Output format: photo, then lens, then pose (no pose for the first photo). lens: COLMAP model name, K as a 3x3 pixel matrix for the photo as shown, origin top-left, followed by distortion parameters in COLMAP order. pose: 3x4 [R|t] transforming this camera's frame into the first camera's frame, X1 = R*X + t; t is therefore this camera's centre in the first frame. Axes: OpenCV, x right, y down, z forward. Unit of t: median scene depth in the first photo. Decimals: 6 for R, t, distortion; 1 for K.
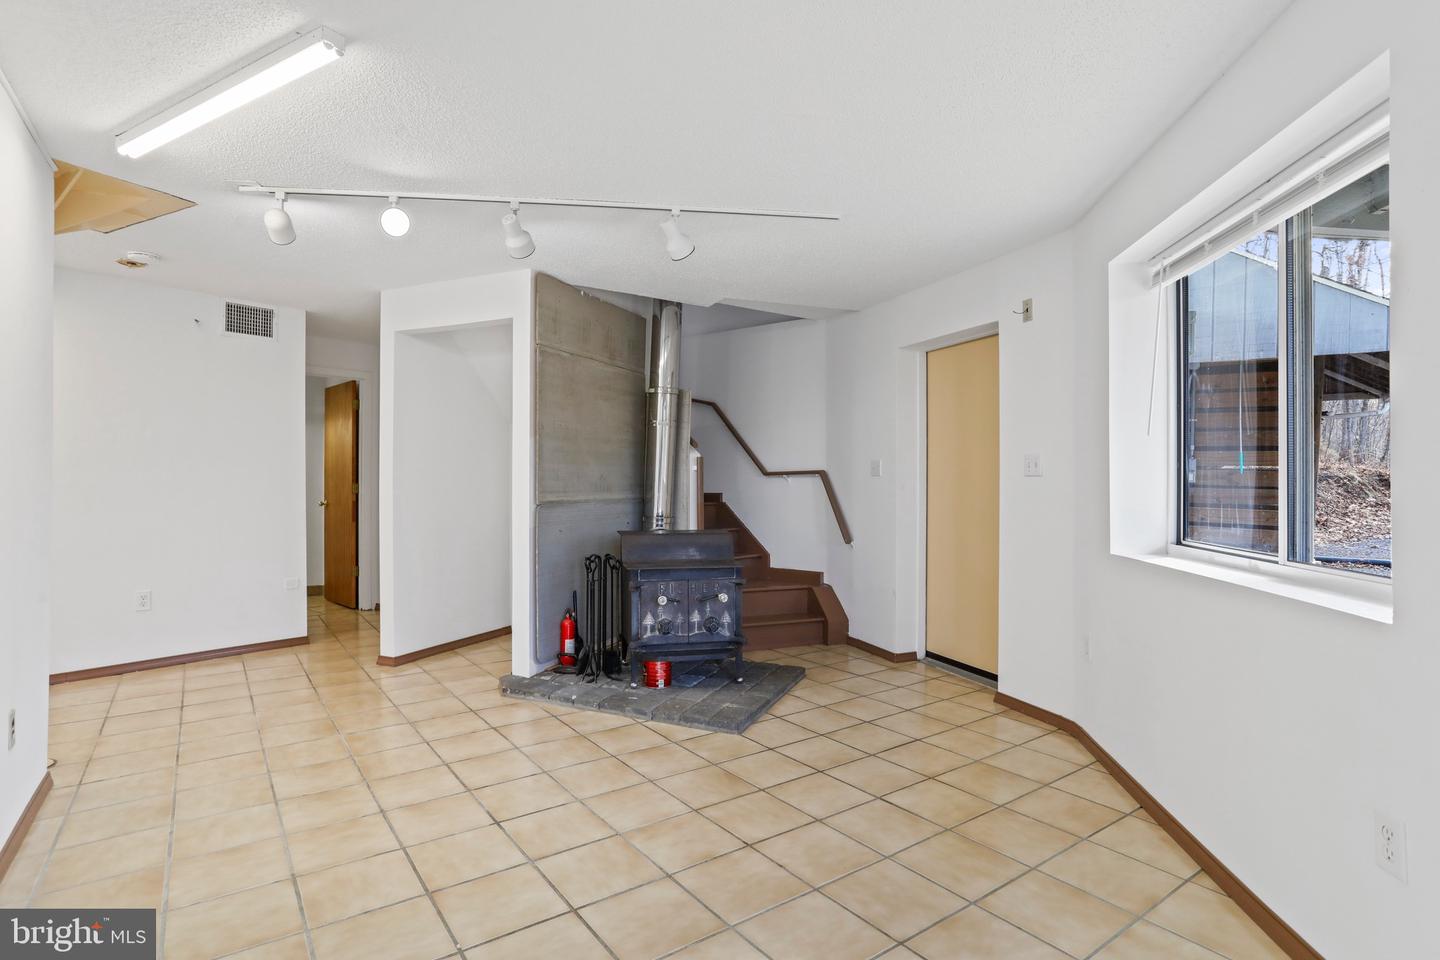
lens RADIAL K [[751.8, 0, 724.5], [0, 751.8, 482.2], [0, 0, 1]] dist [0.000951, 0.000170]
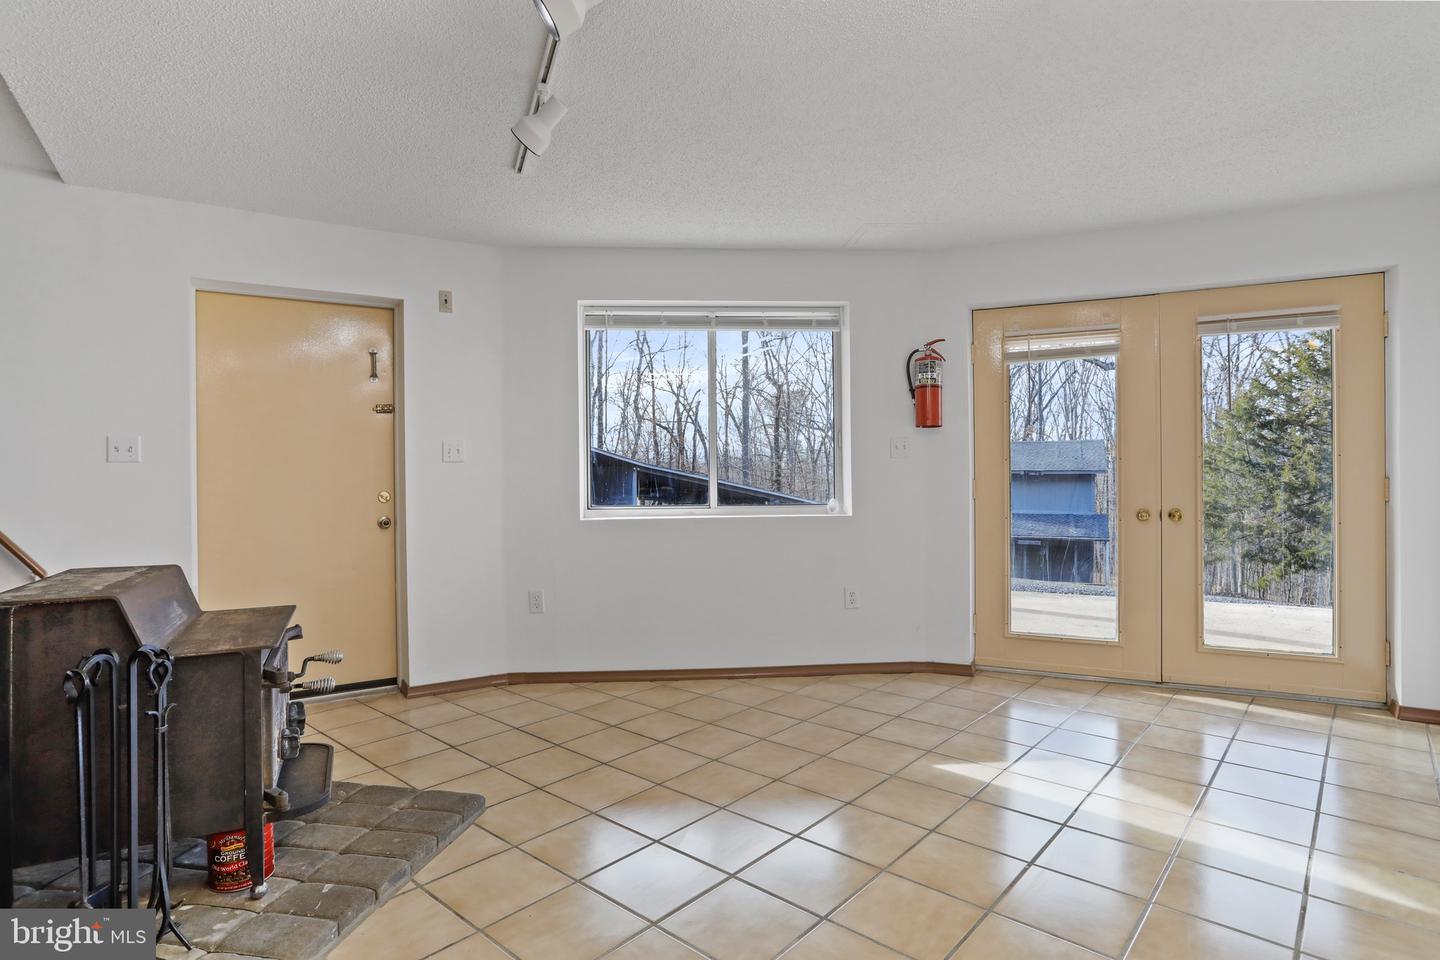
lens RADIAL K [[751.8, 0, 724.5], [0, 751.8, 482.2], [0, 0, 1]] dist [0.000951, 0.000170]
pose [[-0.251719, -0.003910, 0.967792, -0.798069], [-0.001780, 0.999992, 0.003577, 0.017853], [-0.967799, -0.000822, -0.251724, 1.030993]]
